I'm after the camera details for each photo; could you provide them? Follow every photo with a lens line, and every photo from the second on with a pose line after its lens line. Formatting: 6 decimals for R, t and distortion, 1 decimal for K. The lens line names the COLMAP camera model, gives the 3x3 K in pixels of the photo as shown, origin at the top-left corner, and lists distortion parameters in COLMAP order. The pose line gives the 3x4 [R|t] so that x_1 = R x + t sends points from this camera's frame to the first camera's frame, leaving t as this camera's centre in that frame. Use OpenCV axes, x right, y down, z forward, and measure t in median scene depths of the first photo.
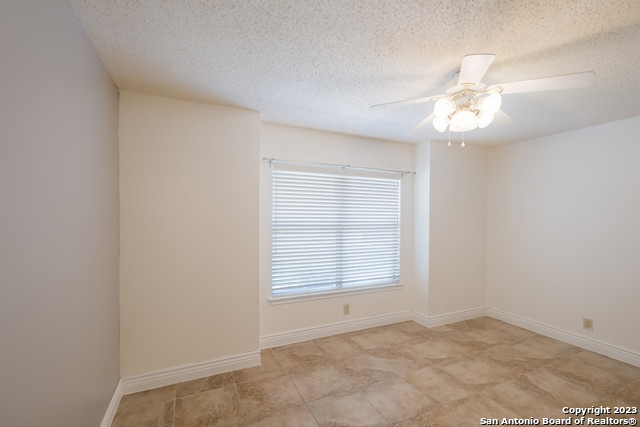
lens RADIAL K [[280.7, 0, 320.4], [0, 280.7, 214.6], [0, 0, 1]] dist [-0.000336, -0.000767]
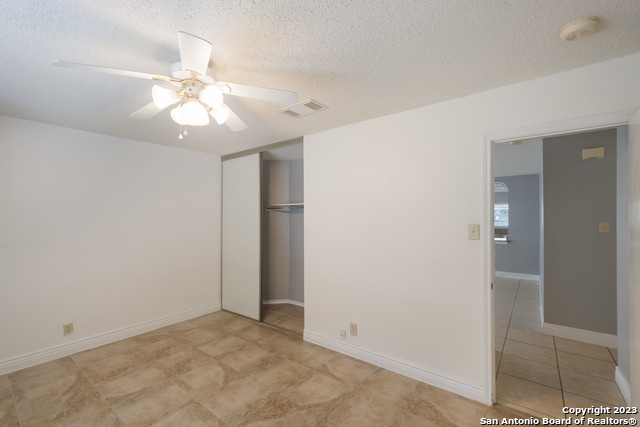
lens RADIAL K [[280.7, 0, 320.3], [0, 280.7, 215.0], [0, 0, 1]] dist [-0.000336, -0.000767]
pose [[-0.460439, 0.004038, 0.887682, -0.335378], [-0.002737, 0.999978, -0.005969, 0.005437], [-0.887687, -0.005178, -0.460418, 0.765289]]
